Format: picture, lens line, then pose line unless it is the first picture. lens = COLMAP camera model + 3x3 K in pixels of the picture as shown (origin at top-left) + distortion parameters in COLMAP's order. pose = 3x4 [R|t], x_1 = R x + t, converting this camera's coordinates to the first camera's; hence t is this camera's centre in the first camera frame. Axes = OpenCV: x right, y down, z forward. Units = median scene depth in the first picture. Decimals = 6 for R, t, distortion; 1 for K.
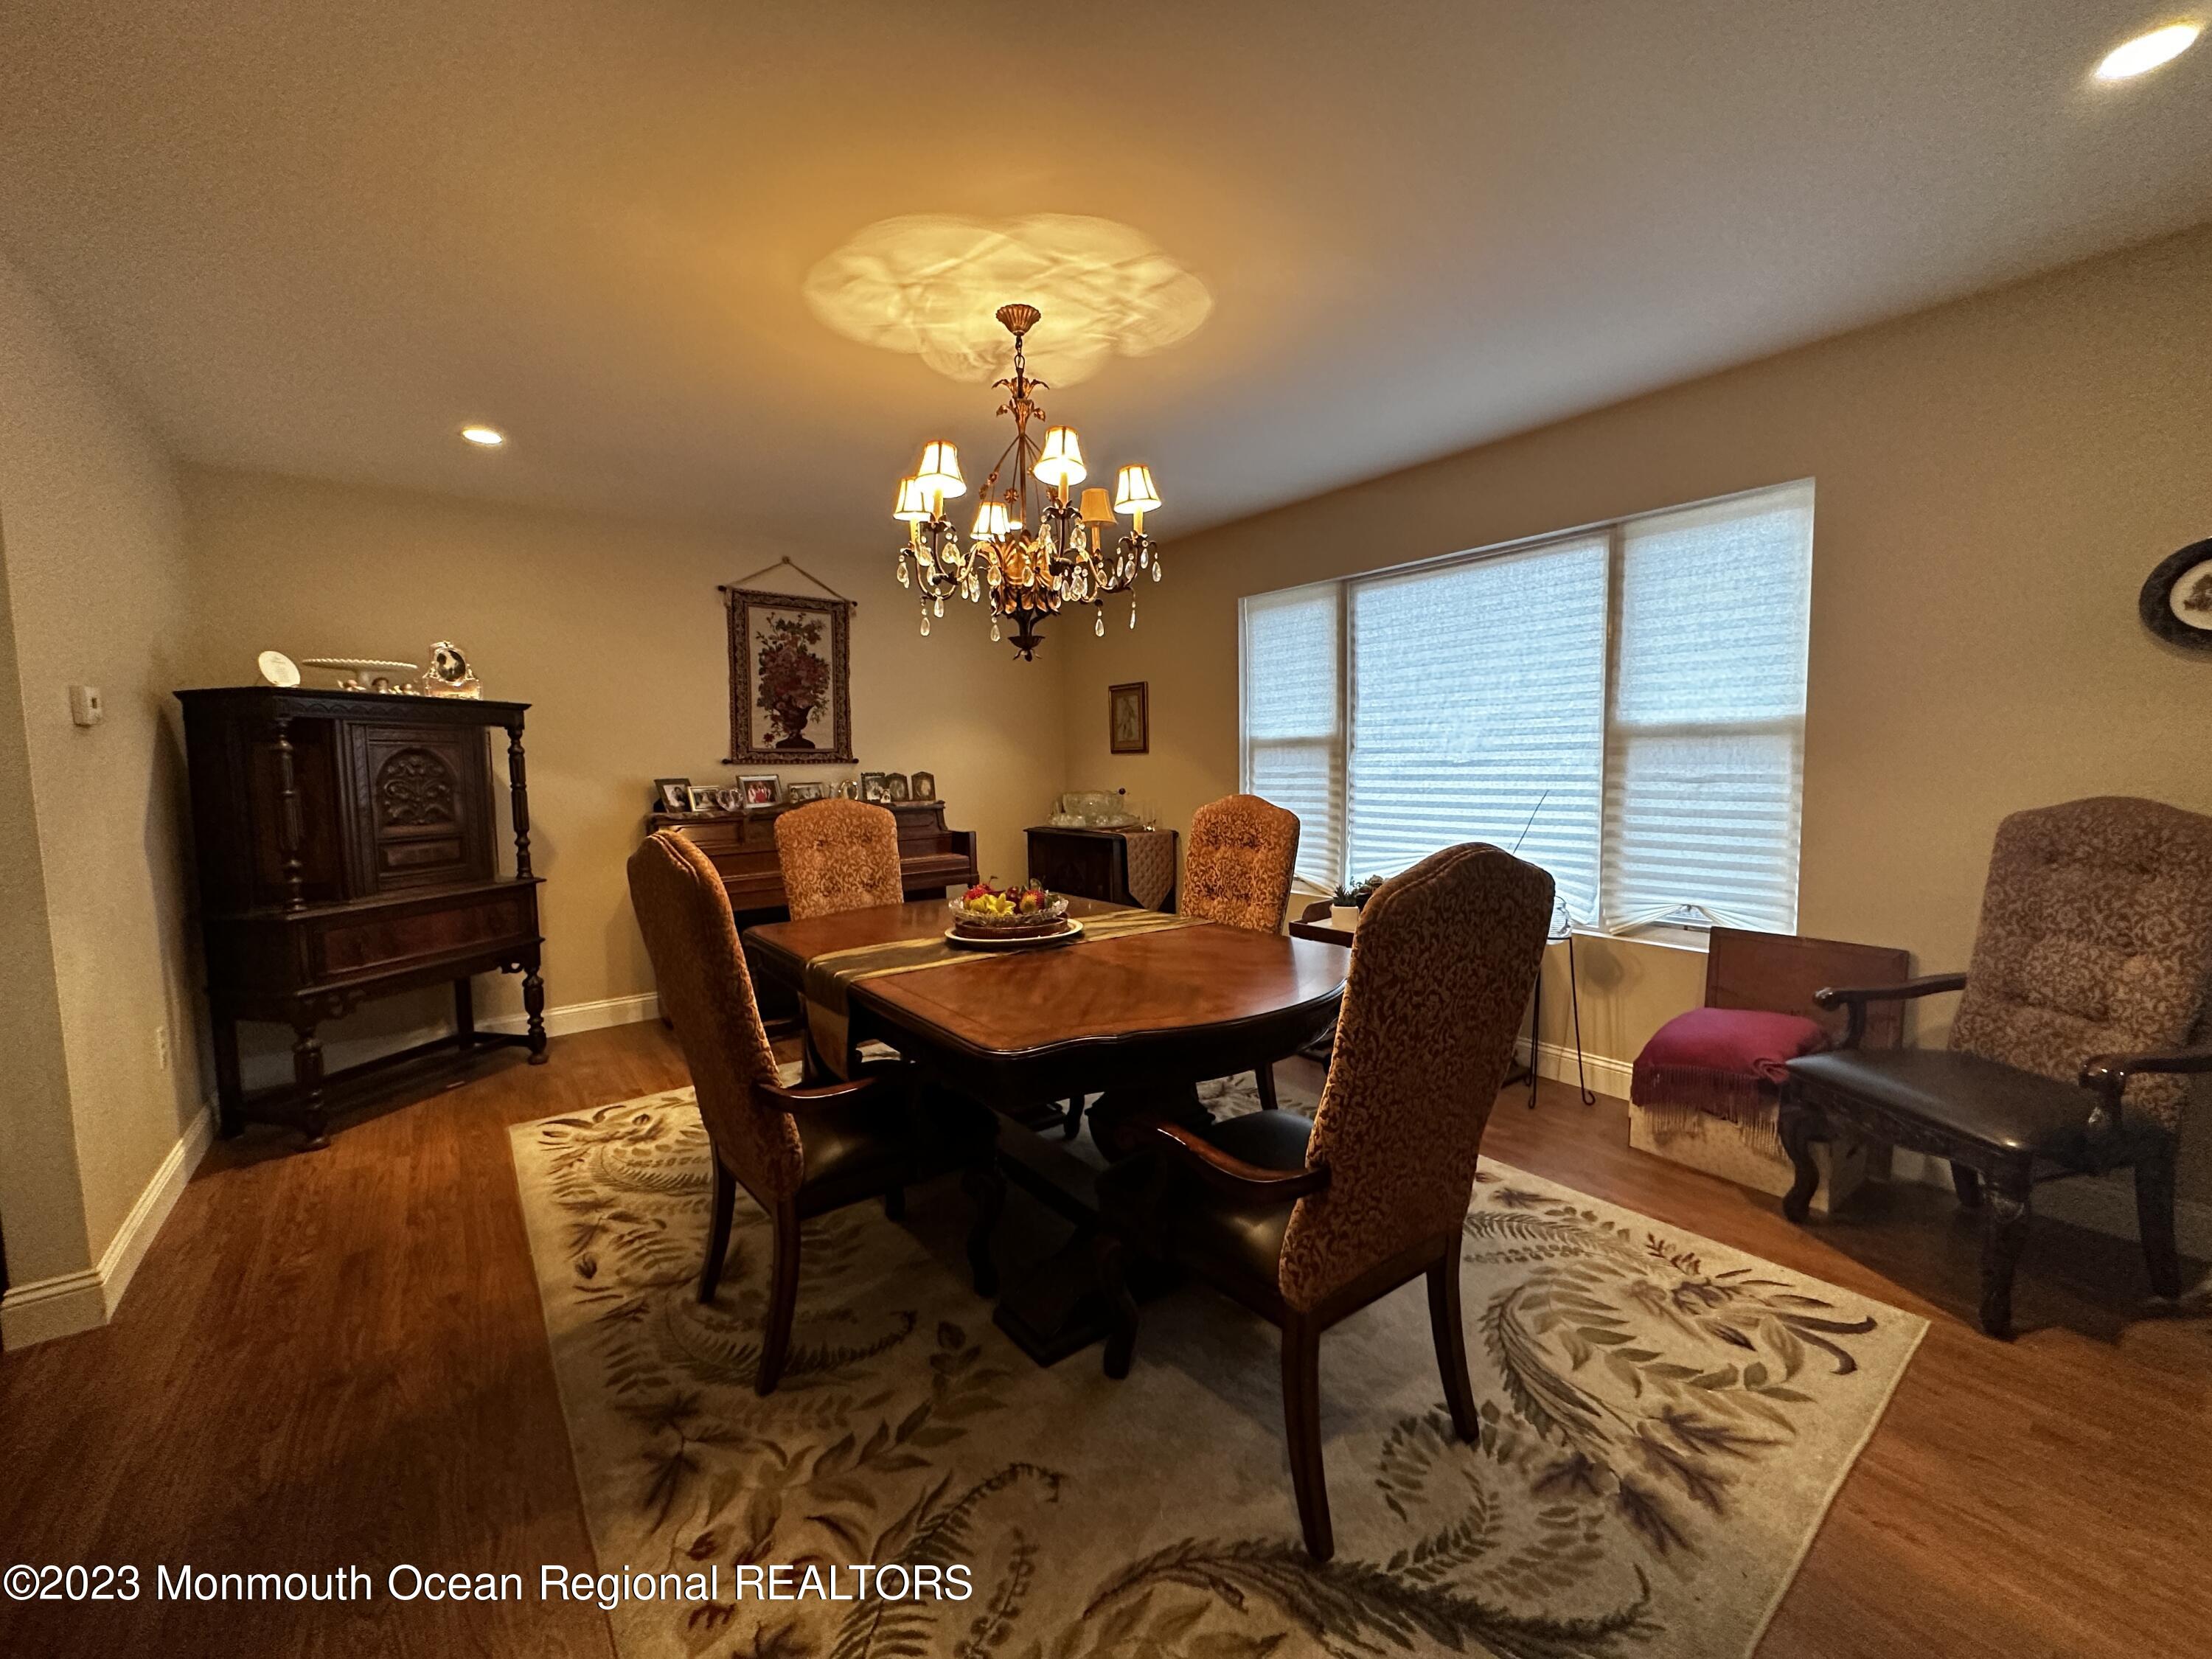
lens RADIAL K [[874.6, 0, 1111.5], [0, 874.6, 827.3], [0, 0, 1]] dist [0.000002, 0.000305]
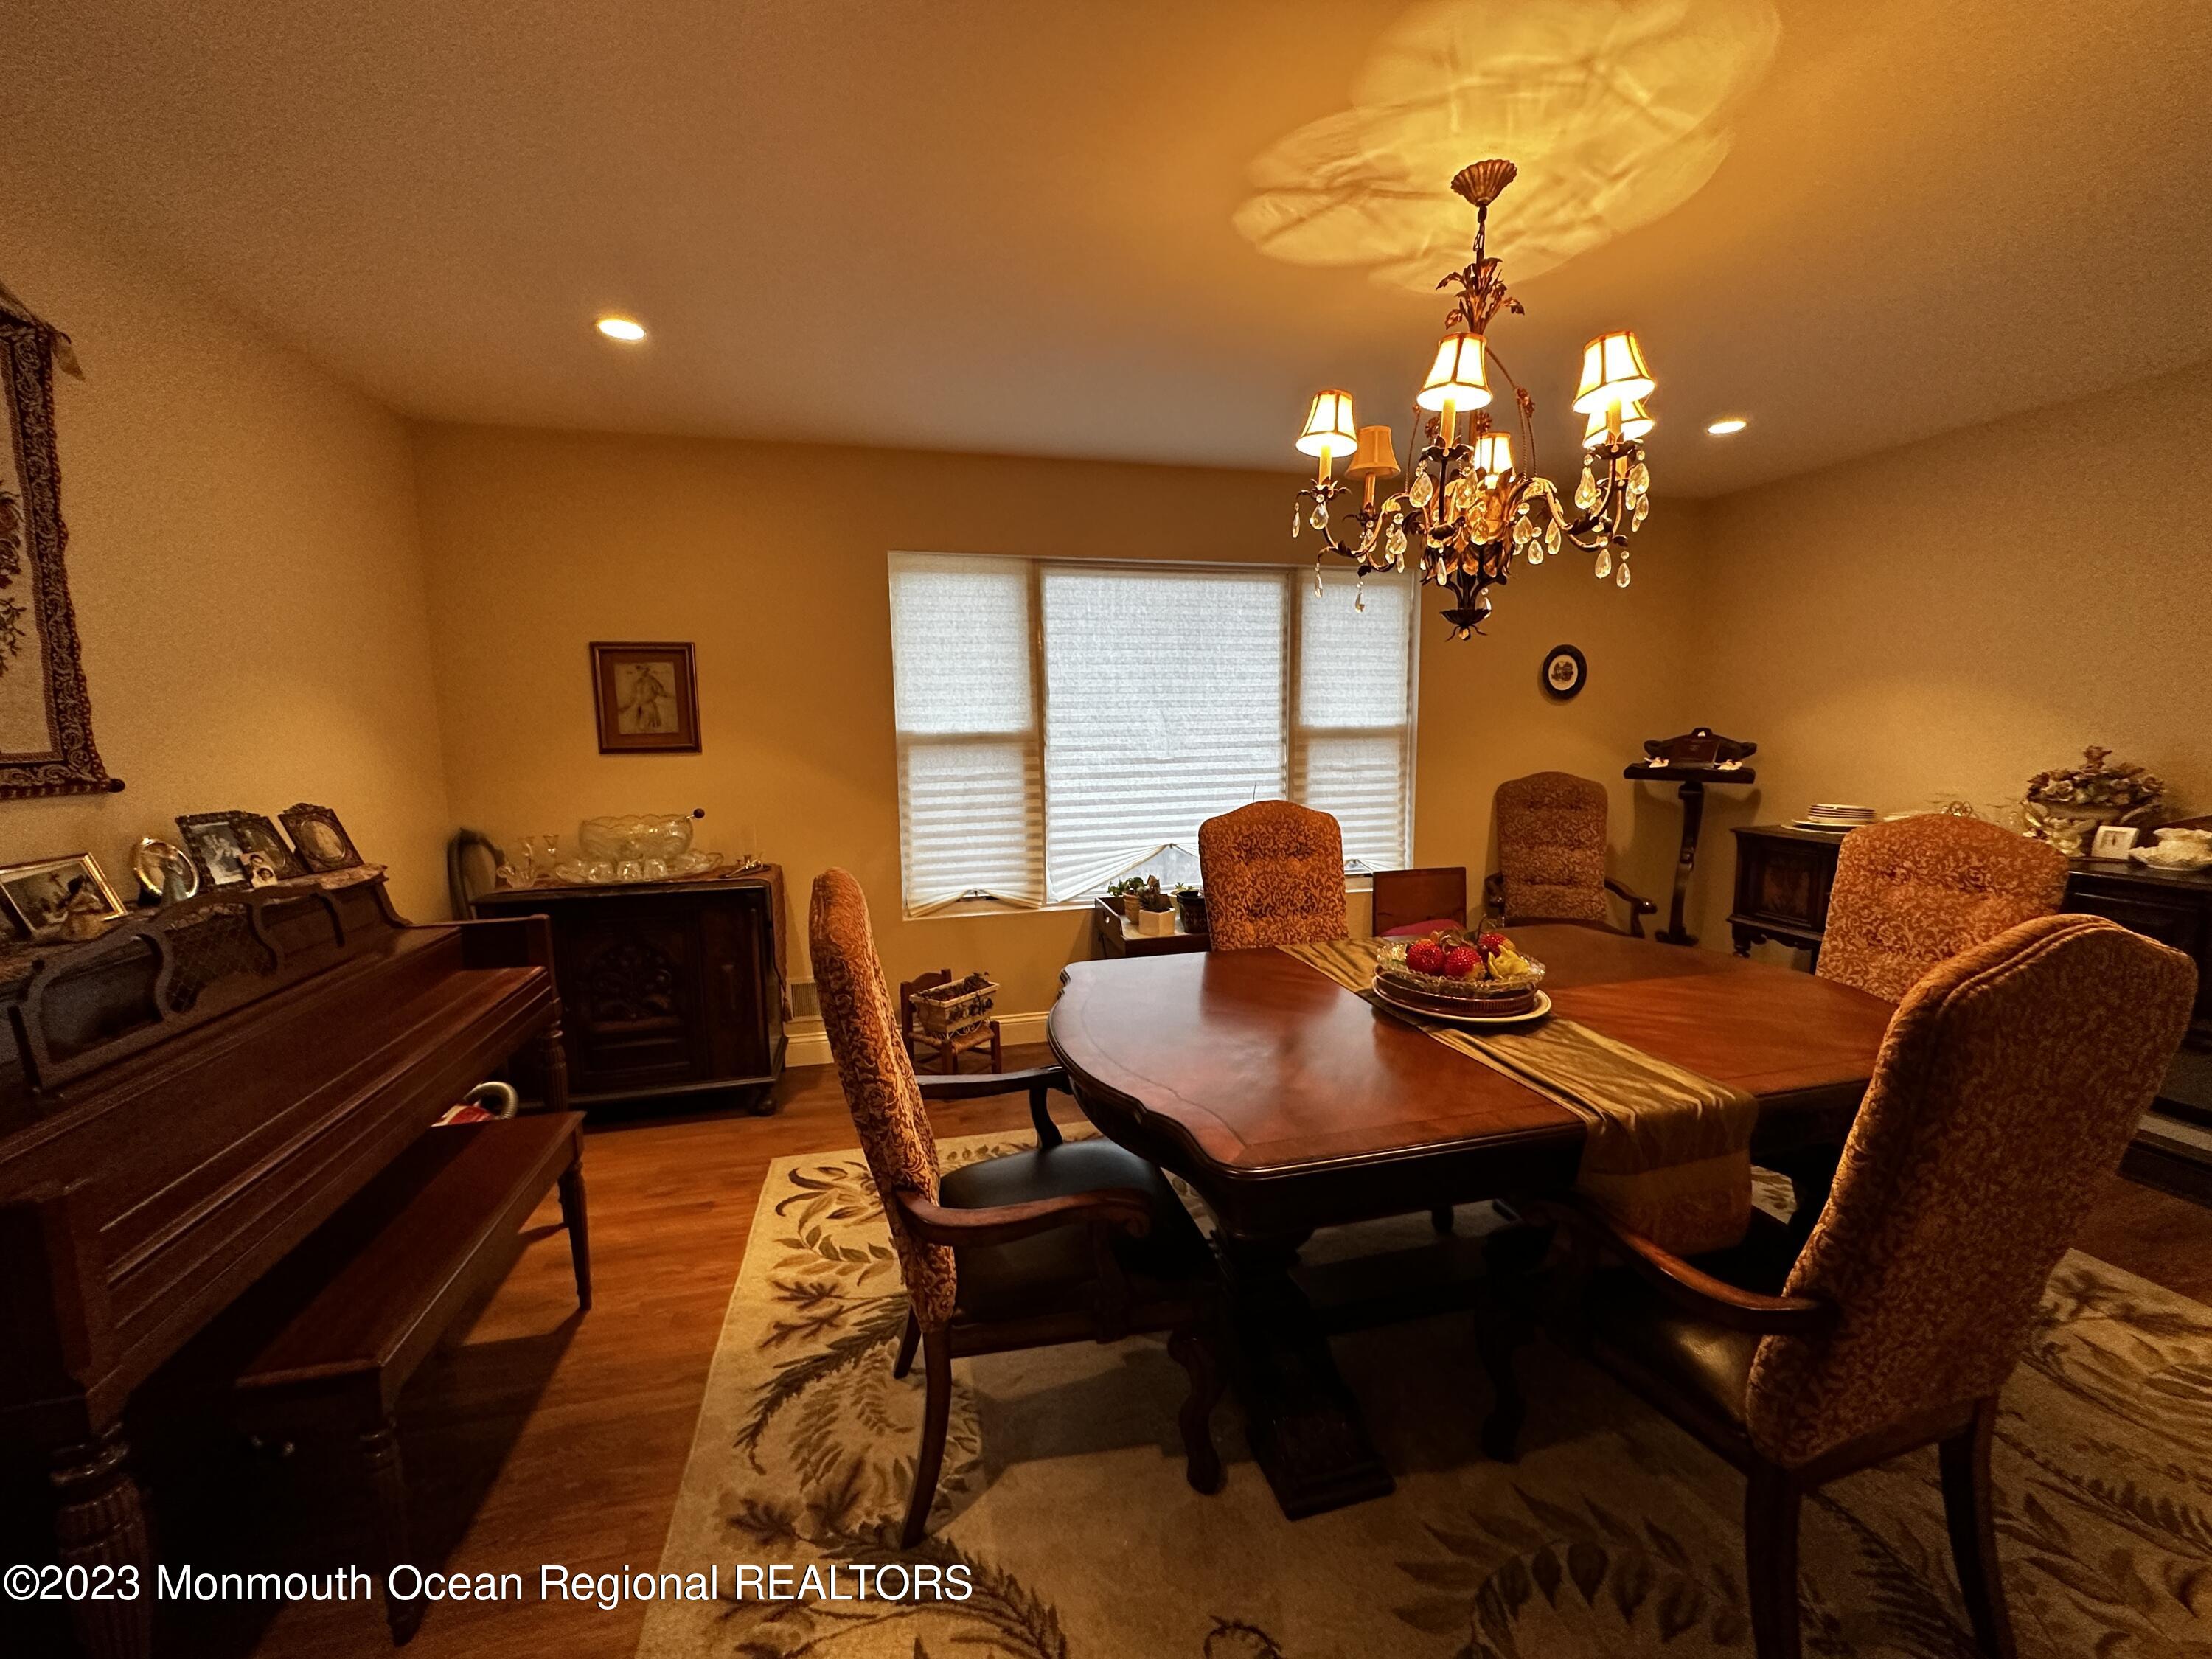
lens RADIAL K [[874.6, 0, 1107.1], [0, 874.6, 837.6], [0, 0, 1]] dist [0.000002, 0.000305]
pose [[0.401776, -0.102951, 0.909933, -0.594939], [0.077530, 0.993917, 0.078220, -0.066512], [-0.912450, 0.039120, 0.407314, 0.618534]]
